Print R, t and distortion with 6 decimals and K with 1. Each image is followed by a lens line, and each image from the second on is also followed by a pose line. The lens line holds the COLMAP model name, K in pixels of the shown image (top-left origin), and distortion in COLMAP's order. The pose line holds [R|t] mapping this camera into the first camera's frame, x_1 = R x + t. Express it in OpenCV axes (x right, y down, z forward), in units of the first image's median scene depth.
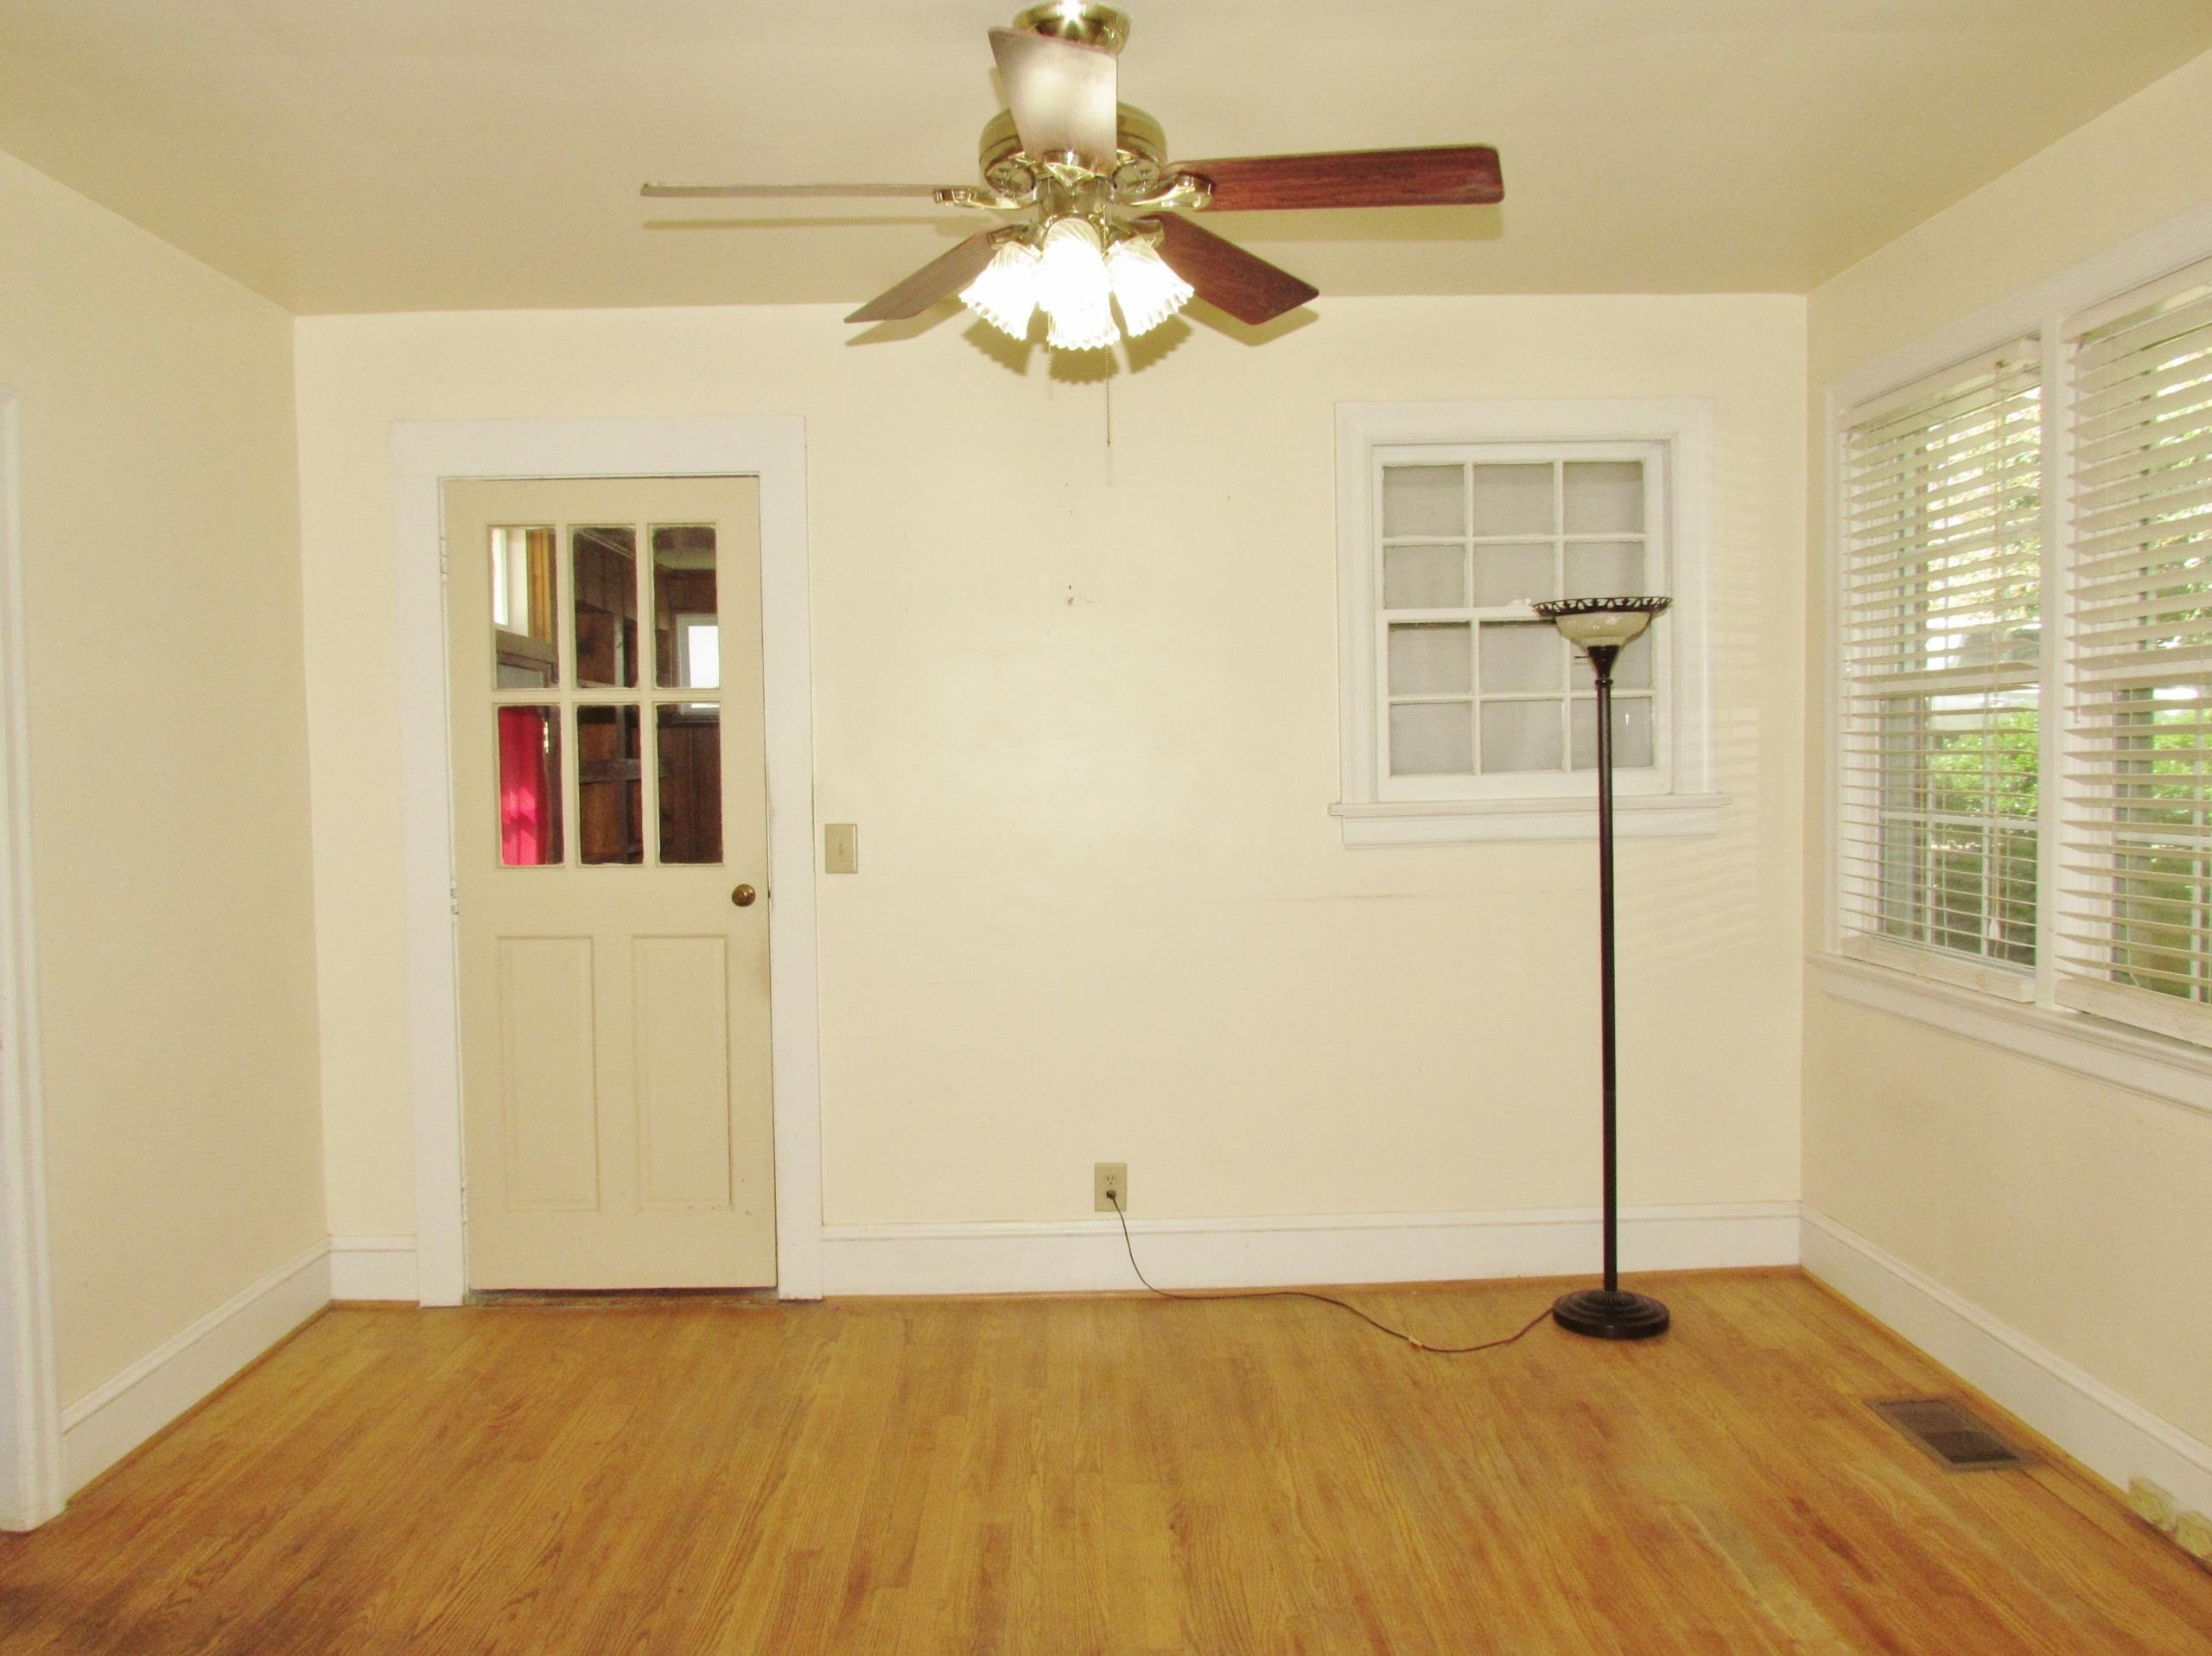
lens RADIAL K [[1602.3, 0, 1105.6], [0, 1602.3, 887.4], [0, 0, 1]] dist [-0.028120, 0.003023]
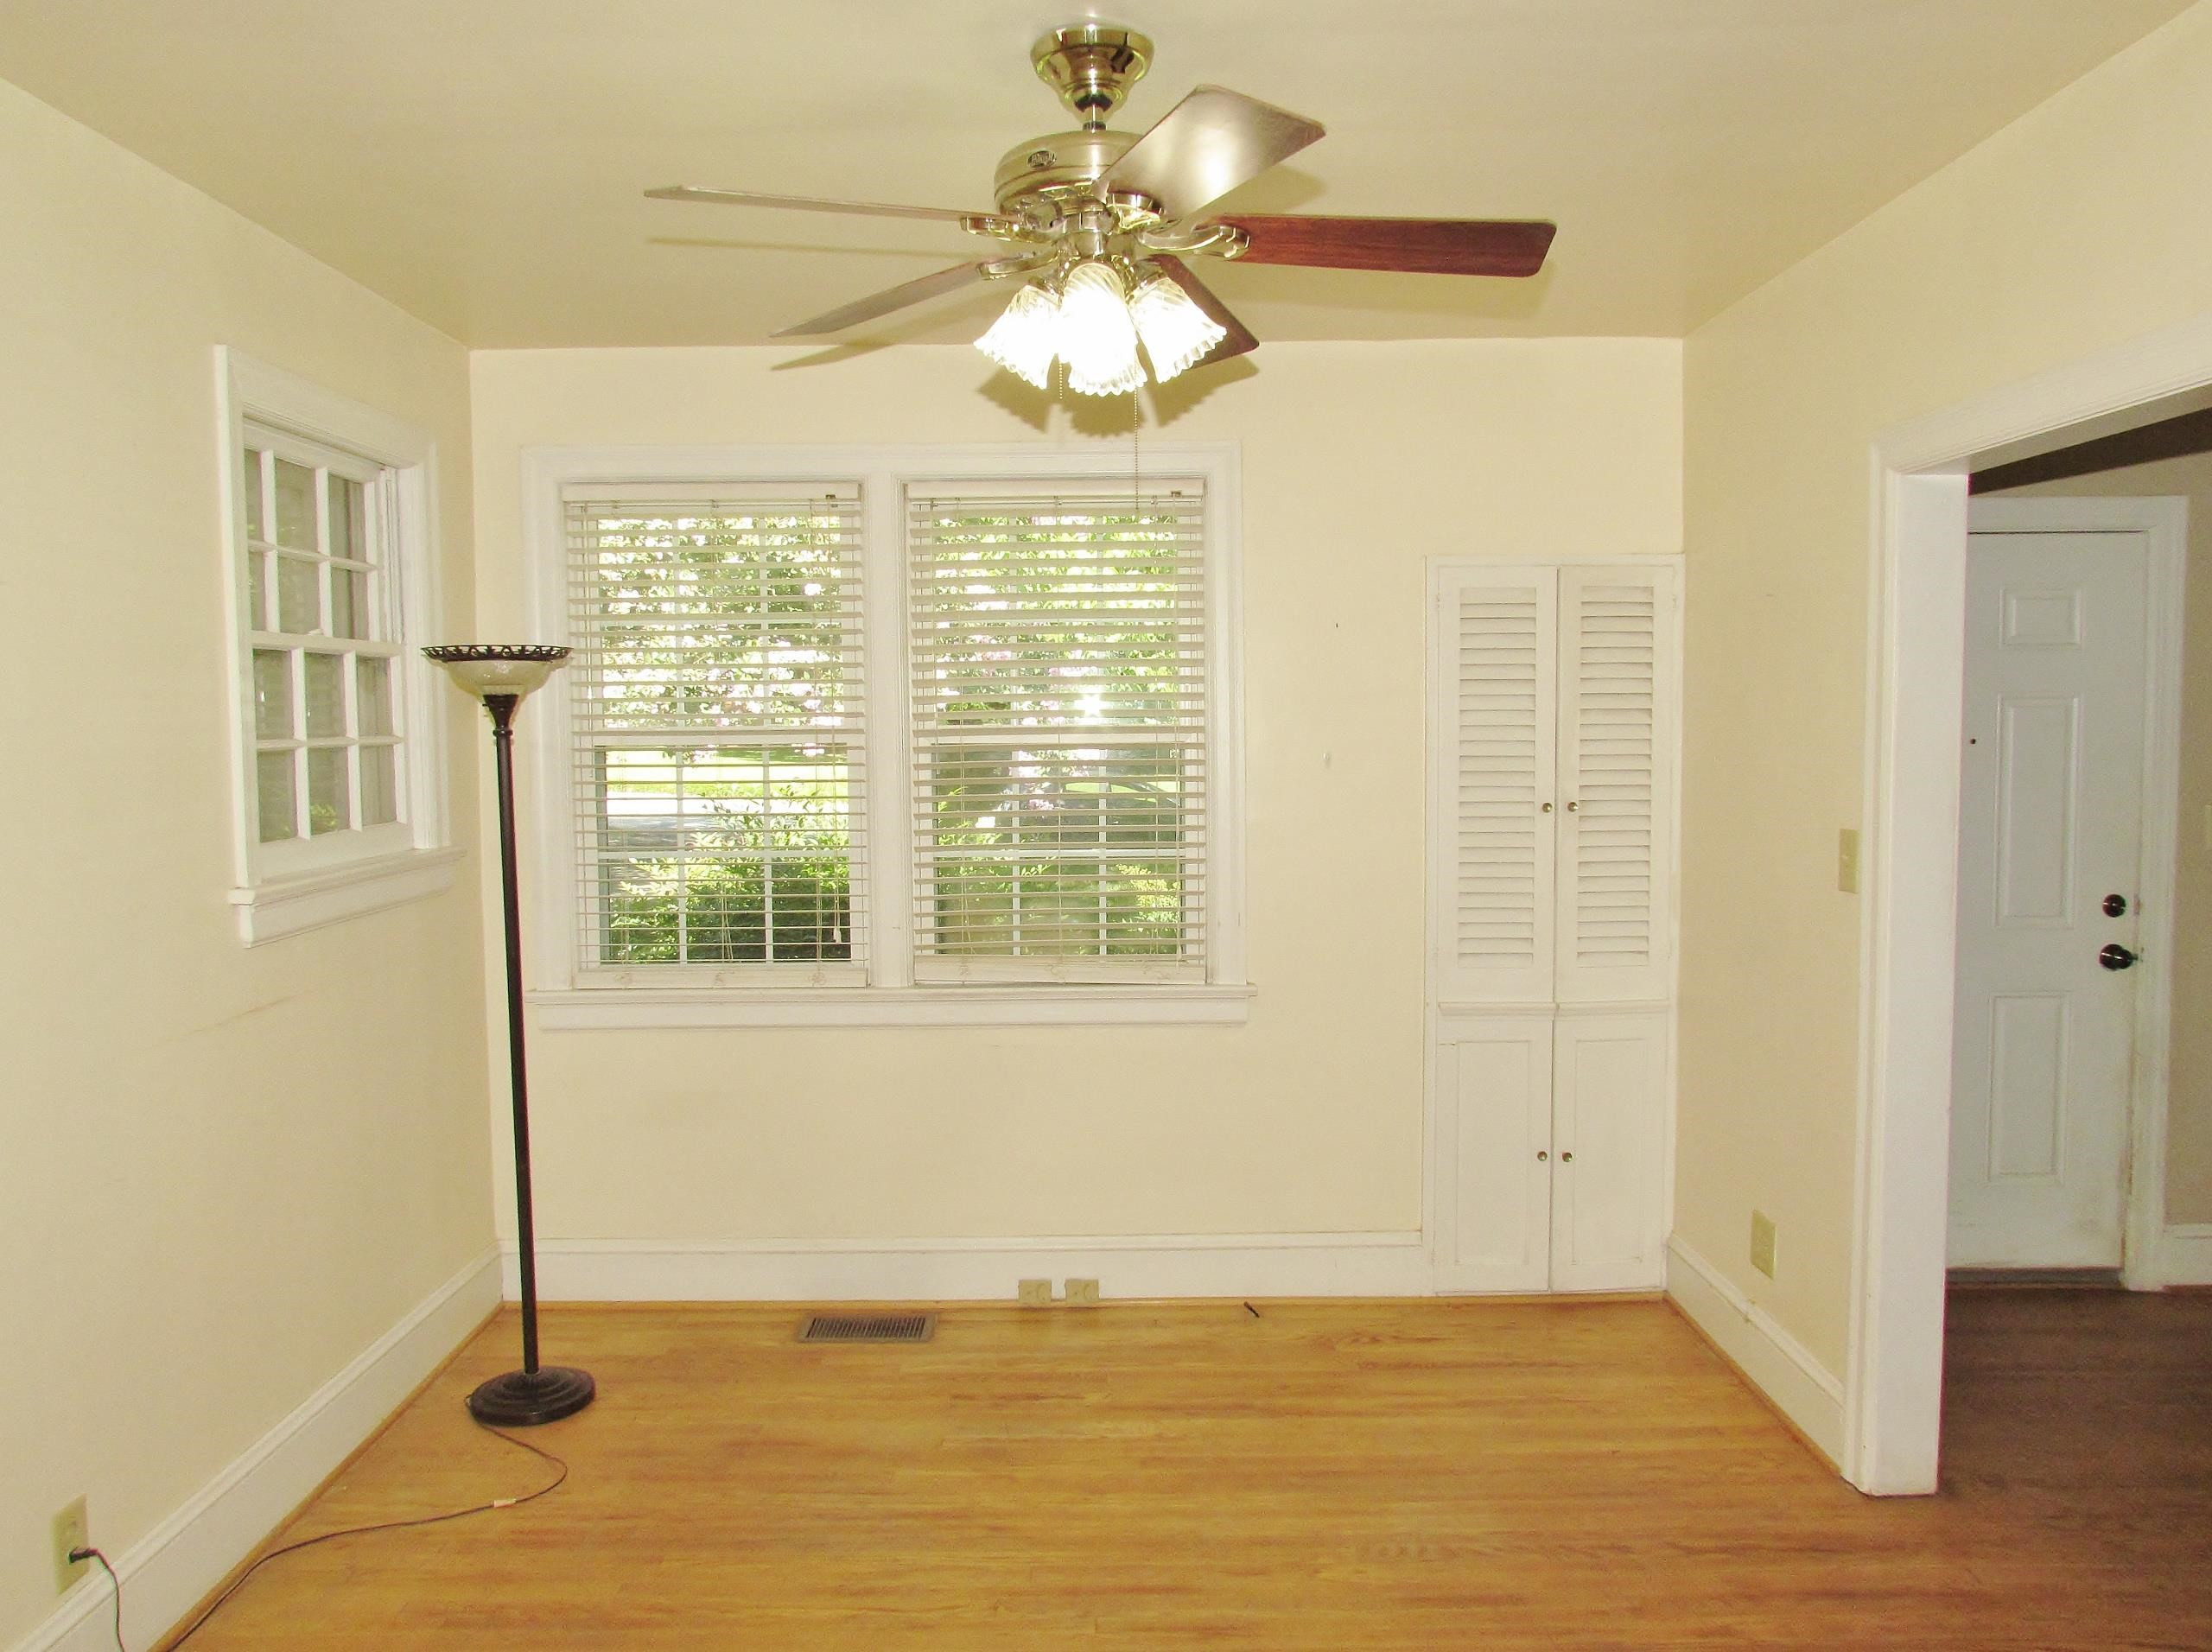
lens RADIAL K [[1634.1, 0, 1103.3], [0, 1634.1, 824.5], [0, 0, 1]] dist [-0.021301, -0.008708]
pose [[0.037422, -0.045476, 0.998264, -0.738856], [0.089240, 0.995125, 0.041988, -0.096460], [-0.995307, 0.087513, 0.041297, 0.706746]]
